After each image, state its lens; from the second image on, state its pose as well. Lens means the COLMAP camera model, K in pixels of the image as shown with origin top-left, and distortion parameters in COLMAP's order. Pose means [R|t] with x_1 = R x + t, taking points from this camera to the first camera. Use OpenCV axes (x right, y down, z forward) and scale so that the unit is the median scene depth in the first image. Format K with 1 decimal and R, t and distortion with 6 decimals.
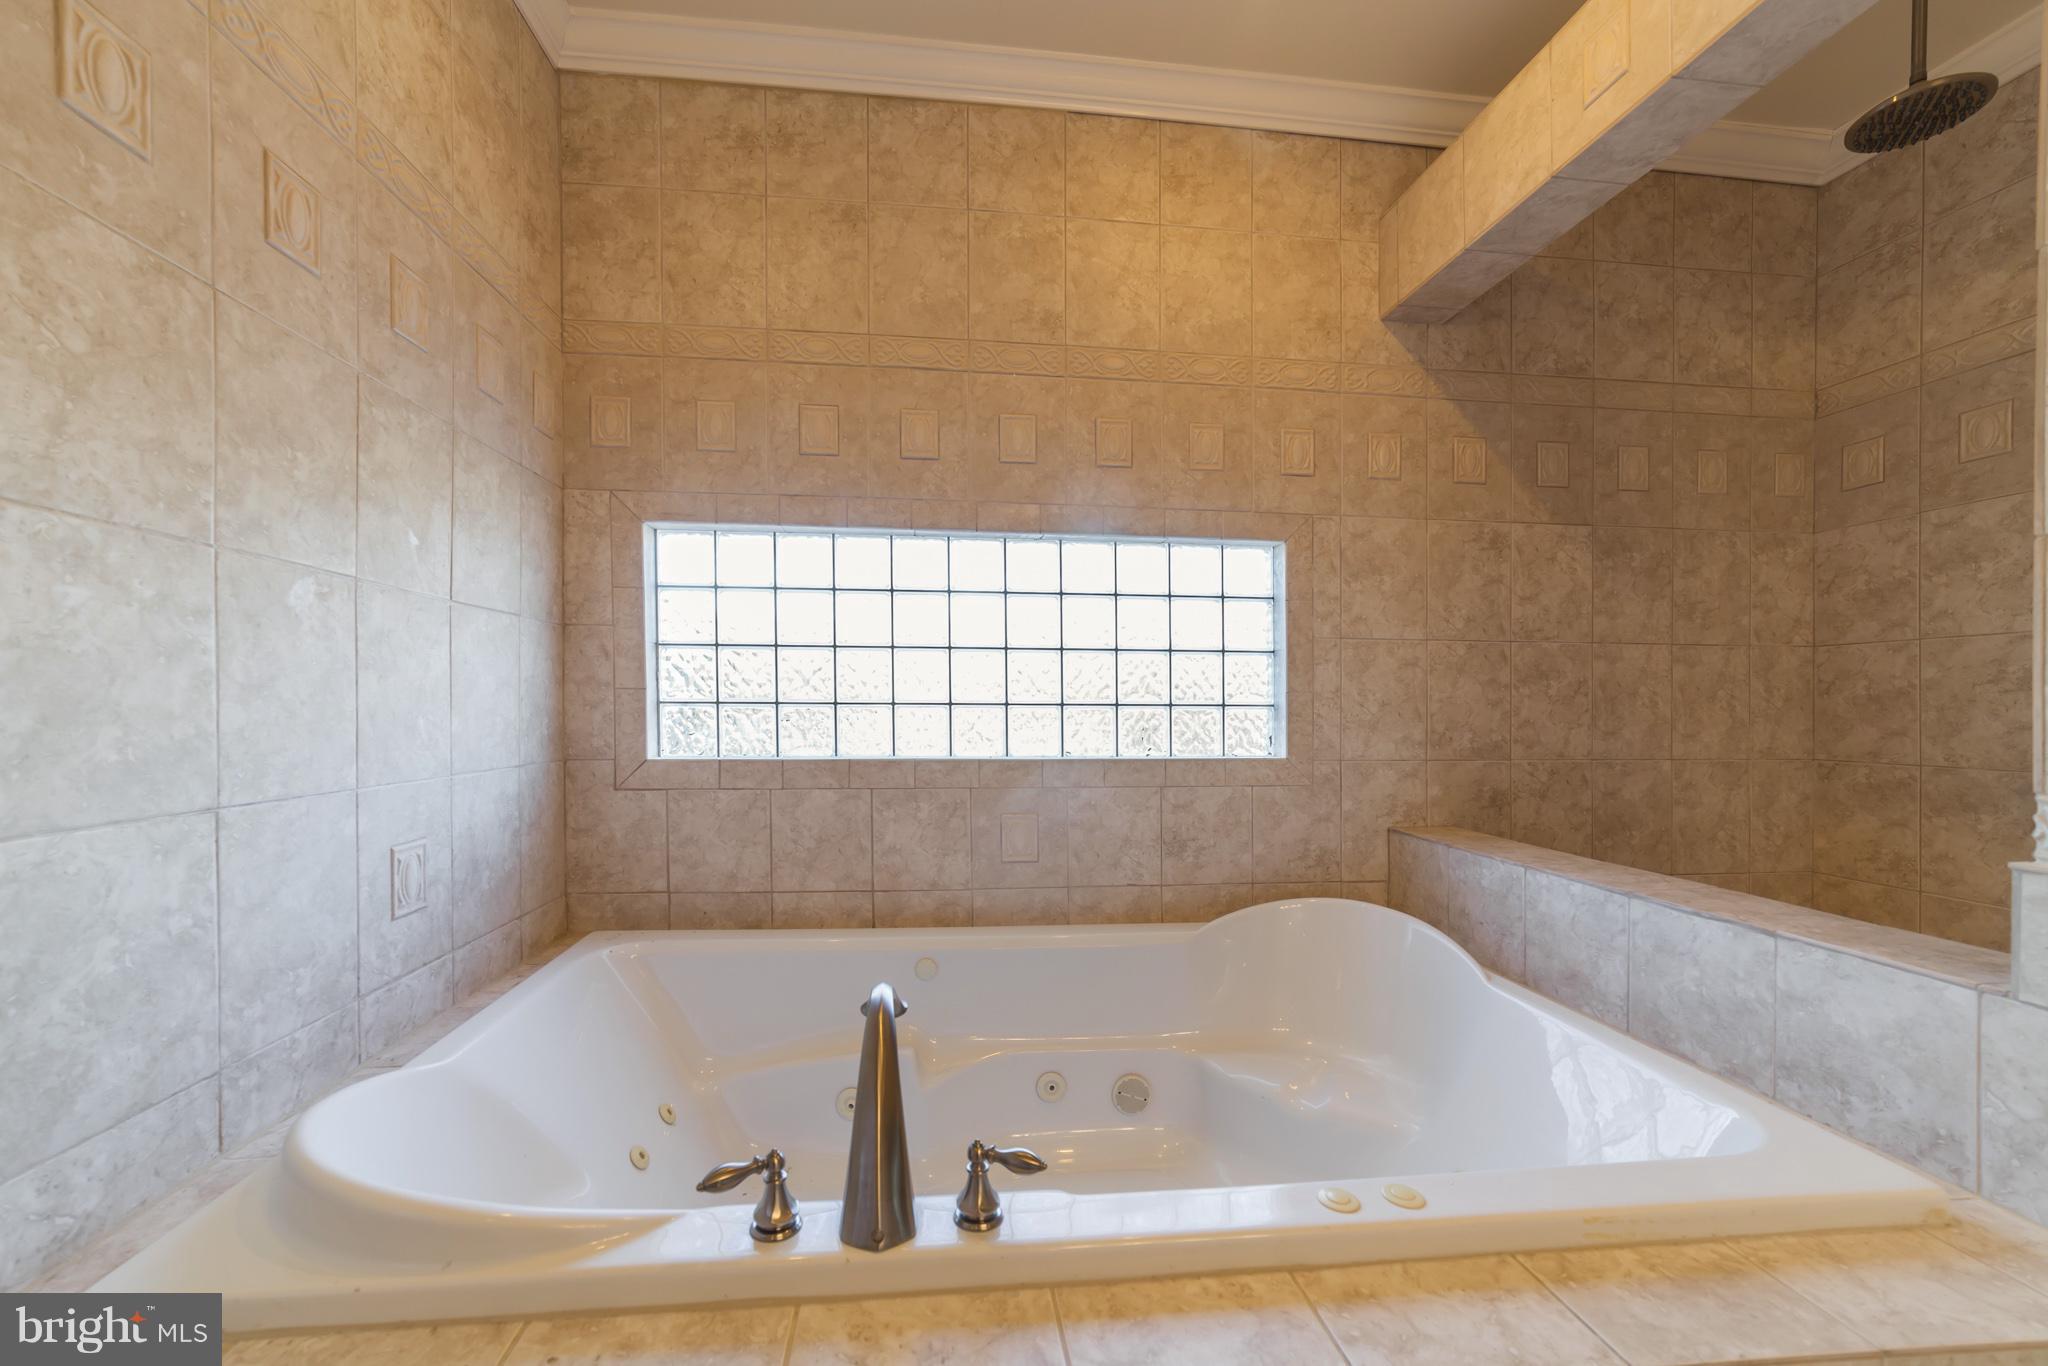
lens RADIAL K [[792.3, 0, 1021.1], [0, 792.3, 709.6], [0, 0, 1]] dist [-0.025960, 0.007622]
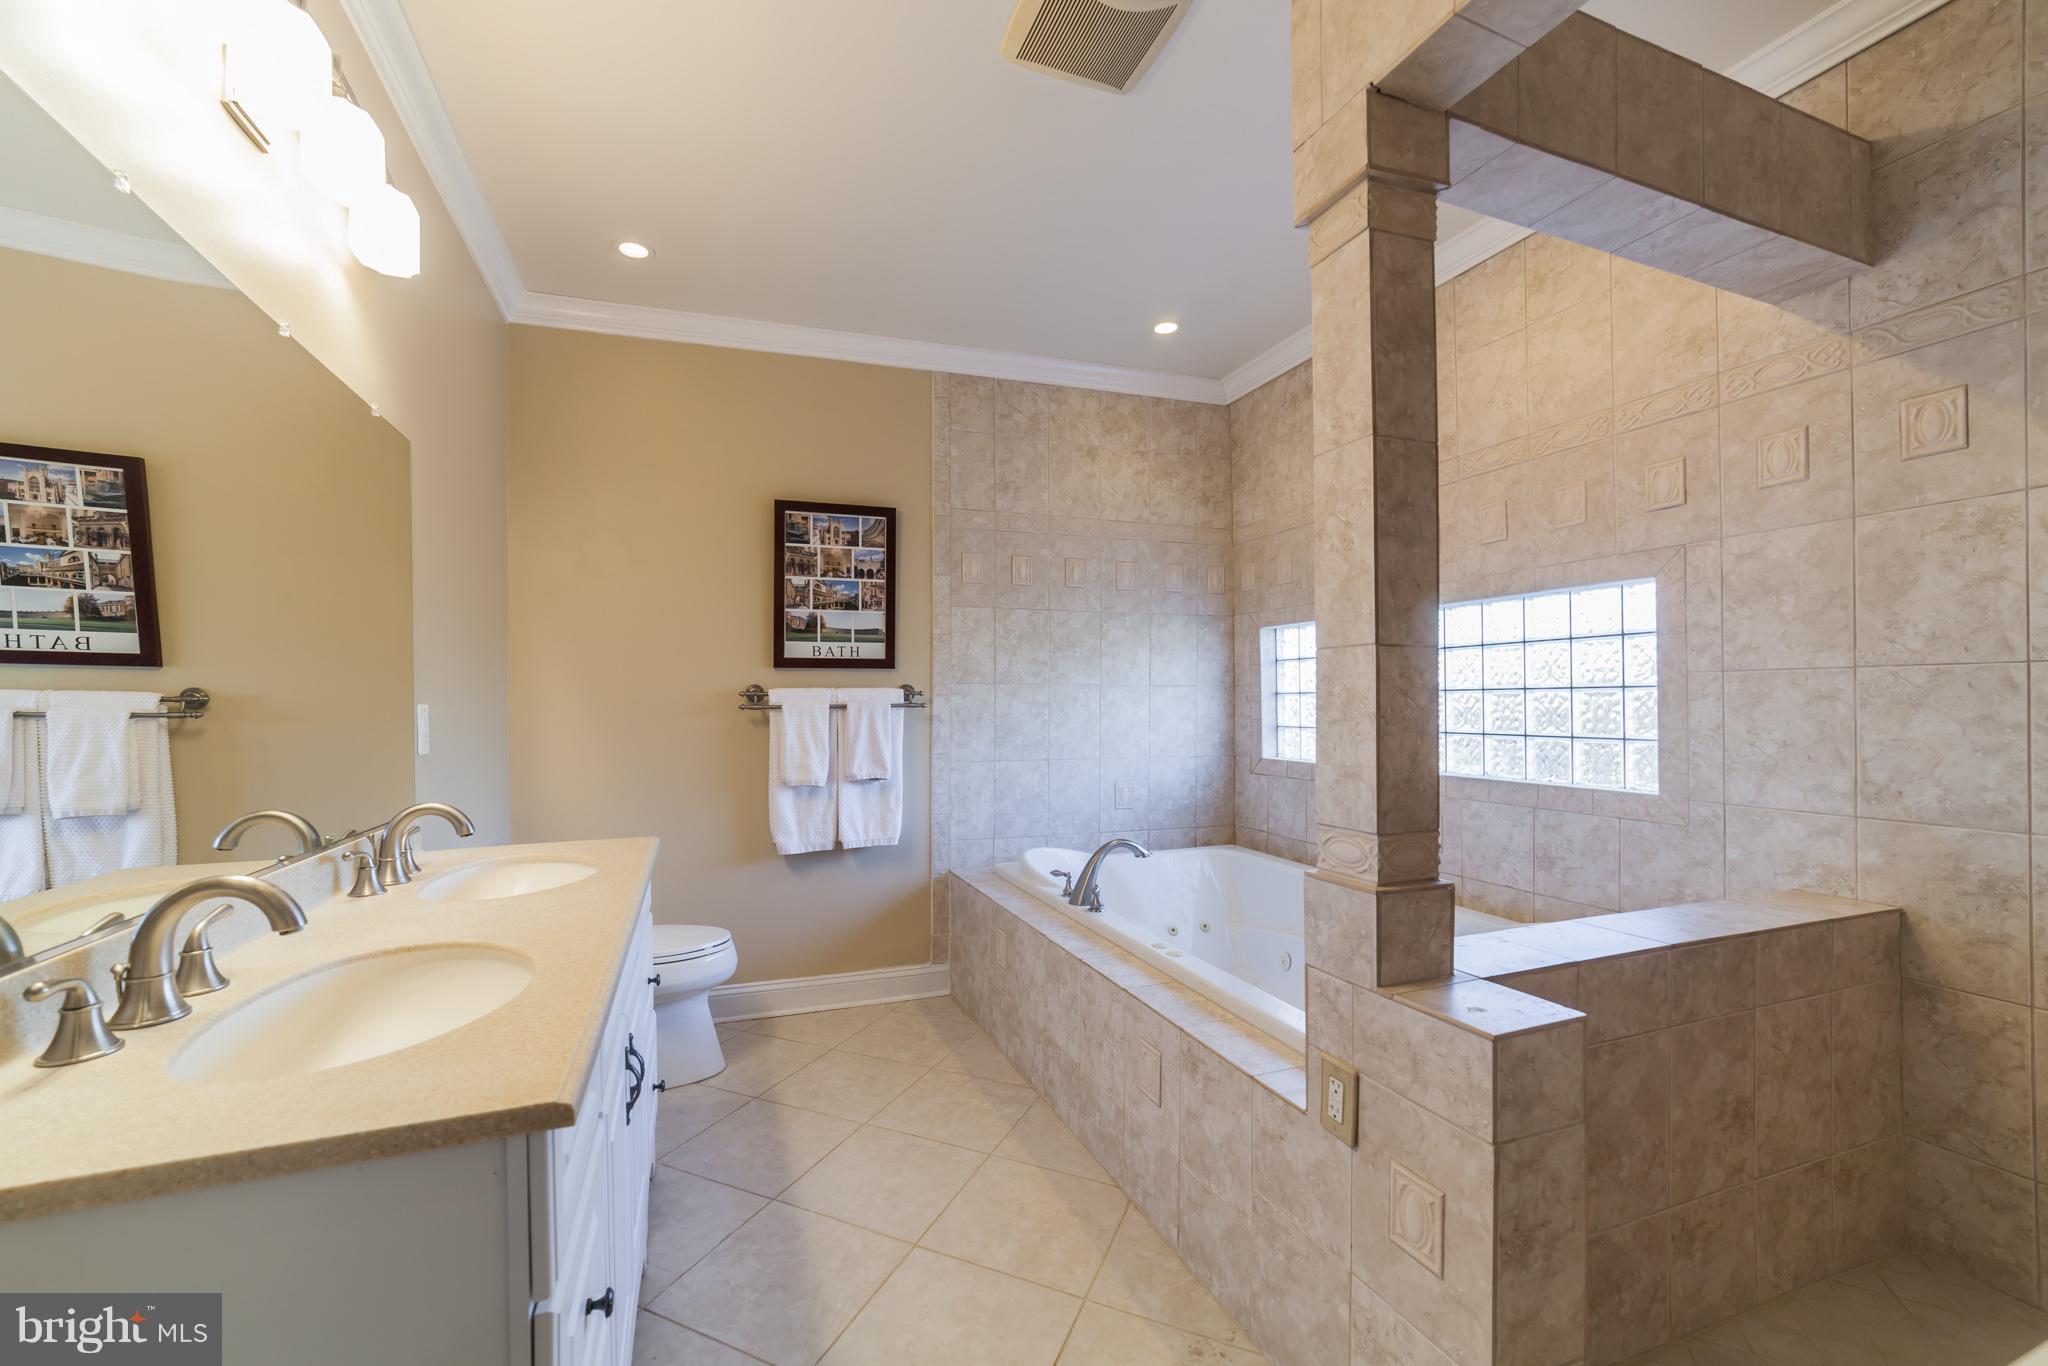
lens RADIAL K [[797.1, 0, 1024.0], [0, 797.1, 683.0], [0, 0, 1]] dist [0.001938, 0.000382]
pose [[0.278306, -0.032874, -0.959930, 1.088567], [-0.003630, 0.999371, -0.035277, -0.040992], [0.960486, 0.013303, 0.278011, -0.045357]]
